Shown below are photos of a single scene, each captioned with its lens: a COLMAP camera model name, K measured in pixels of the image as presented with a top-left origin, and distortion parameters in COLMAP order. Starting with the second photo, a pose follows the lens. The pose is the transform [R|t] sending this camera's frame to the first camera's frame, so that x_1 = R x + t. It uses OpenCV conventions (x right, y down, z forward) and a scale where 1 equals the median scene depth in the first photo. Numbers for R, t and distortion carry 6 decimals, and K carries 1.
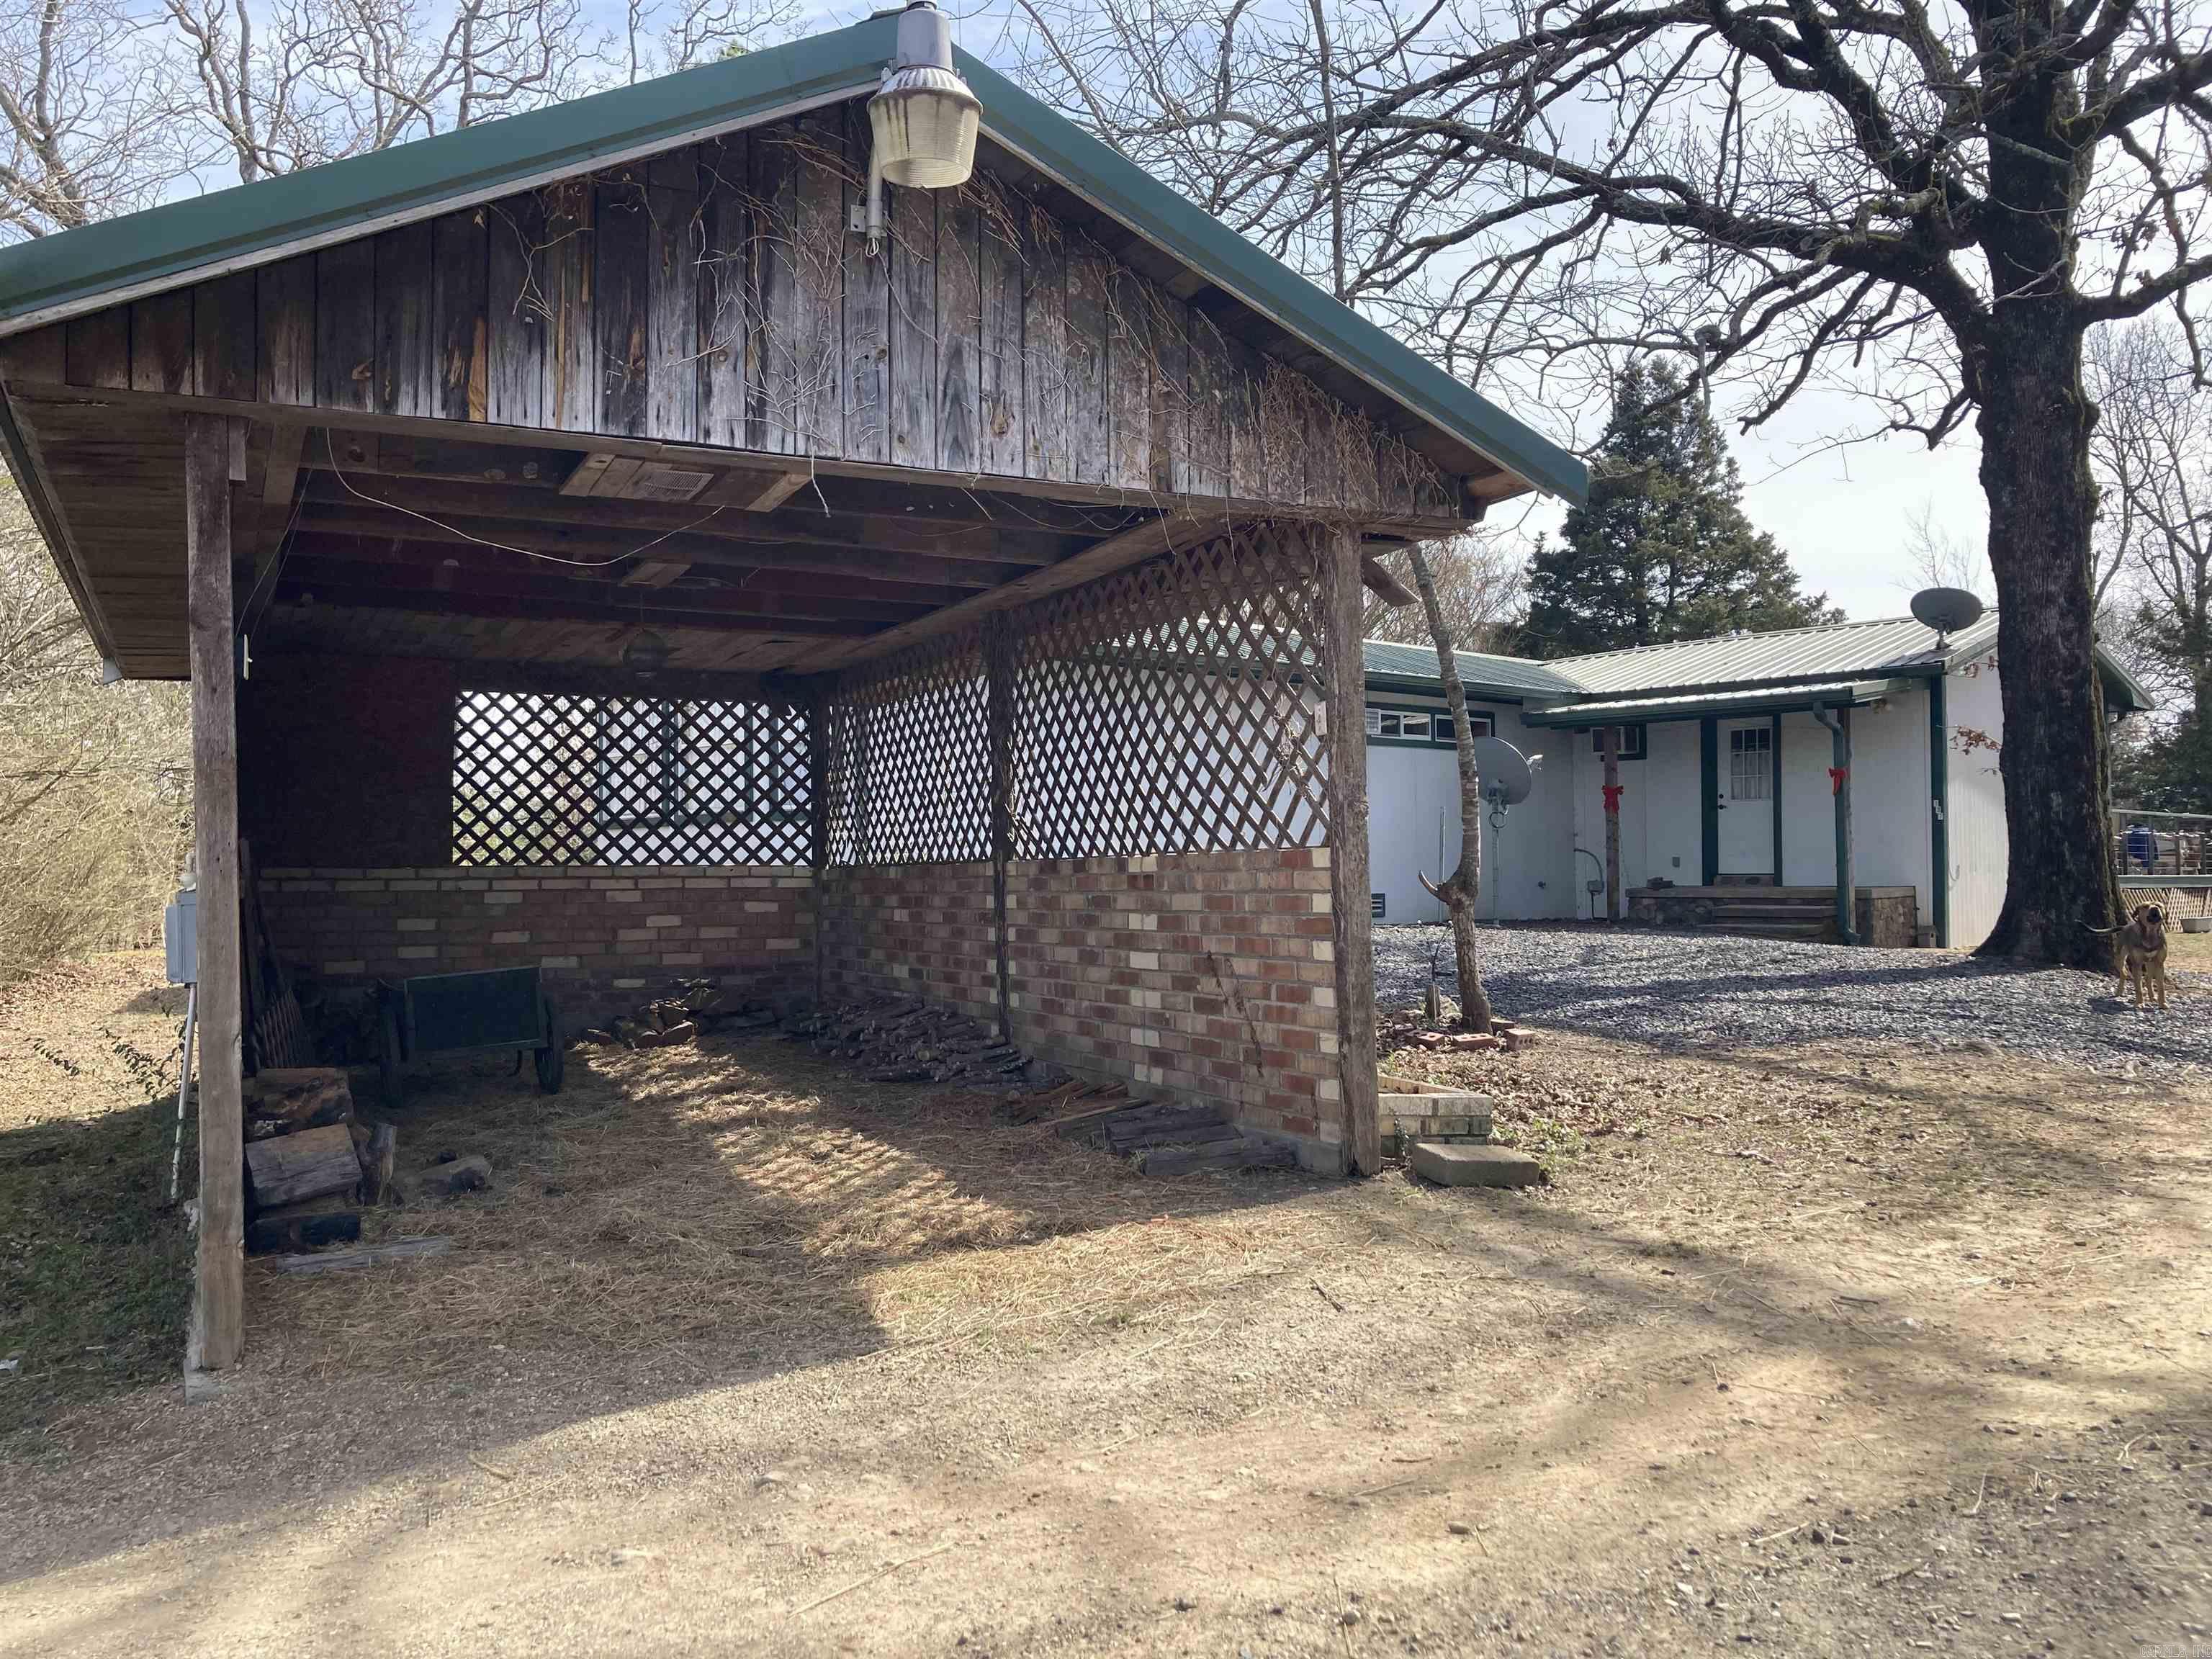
lens RADIAL K [[1816.0, 0, 1106.0], [0, 1816.0, 829.5], [0, 0, 1]] dist [0.063120, 0.001629]
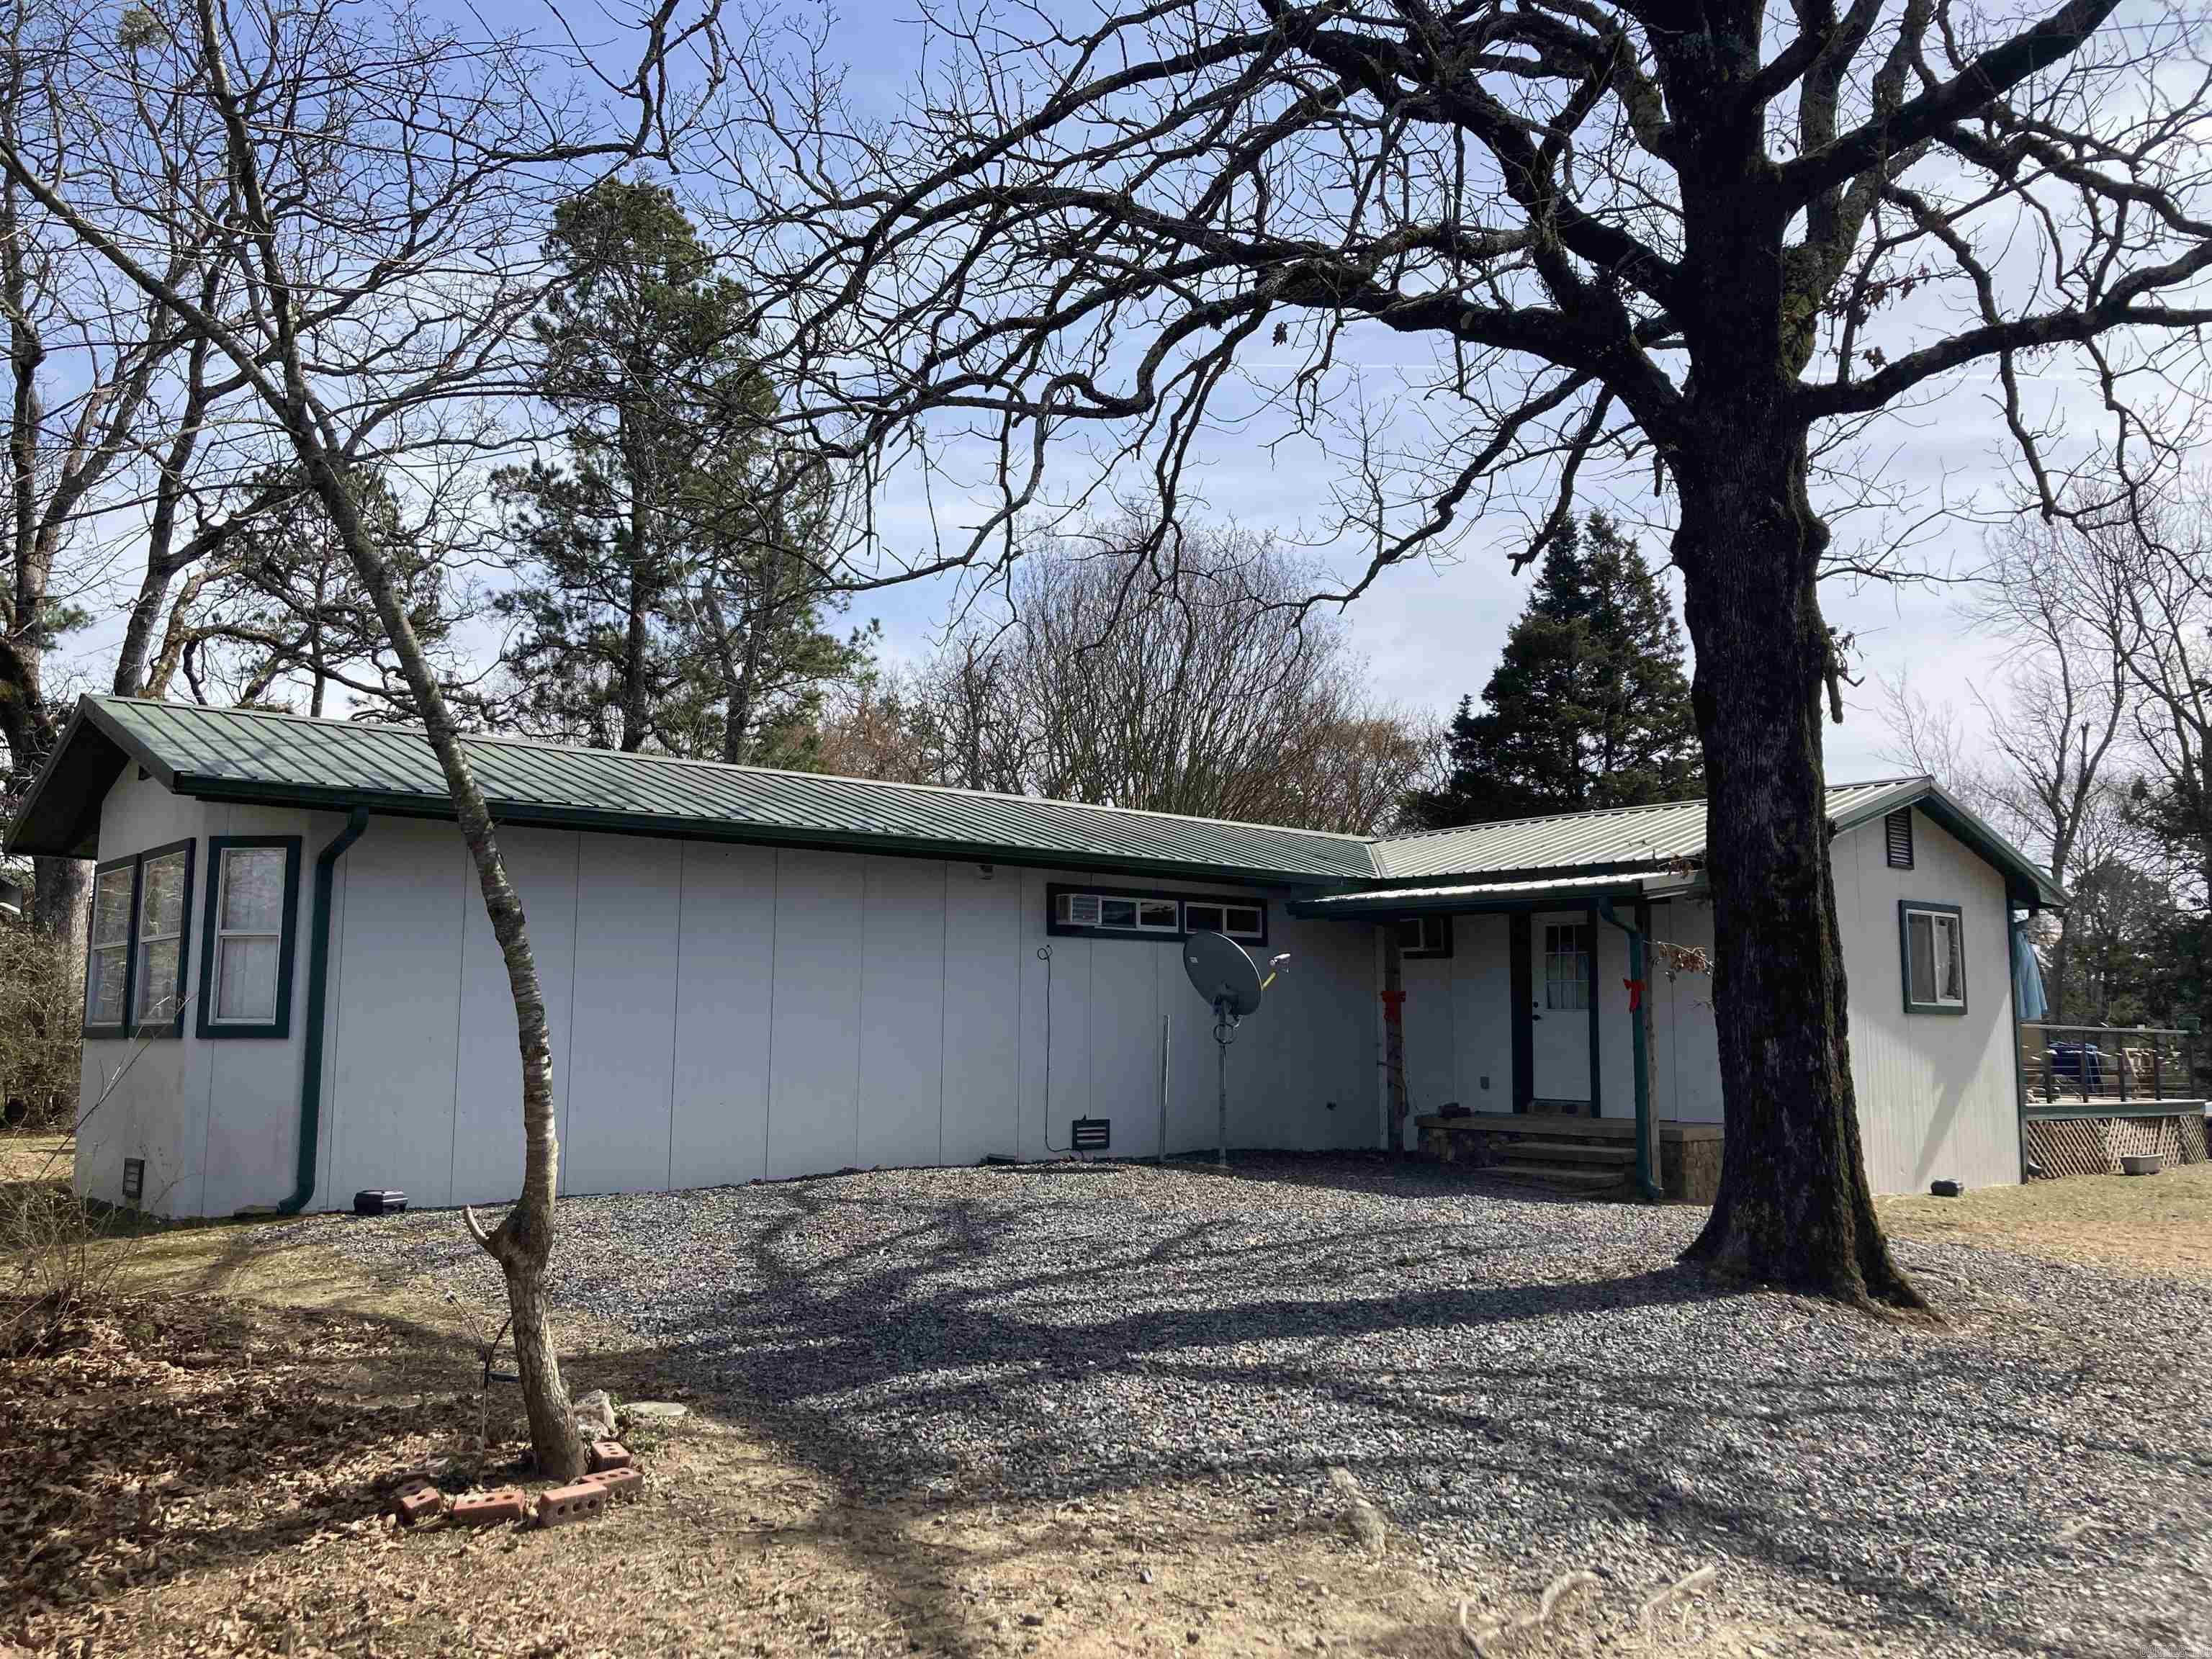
lens RADIAL K [[1789.5, 0, 1106.0], [0, 1789.5, 829.5], [0, 0, 1]] dist [0.077073, 0.002688]
pose [[0.998800, 0.010931, -0.047748, 0.182311], [-0.015122, 0.995977, -0.088322, -0.022733], [0.046591, 0.088938, 0.994947, 0.170992]]
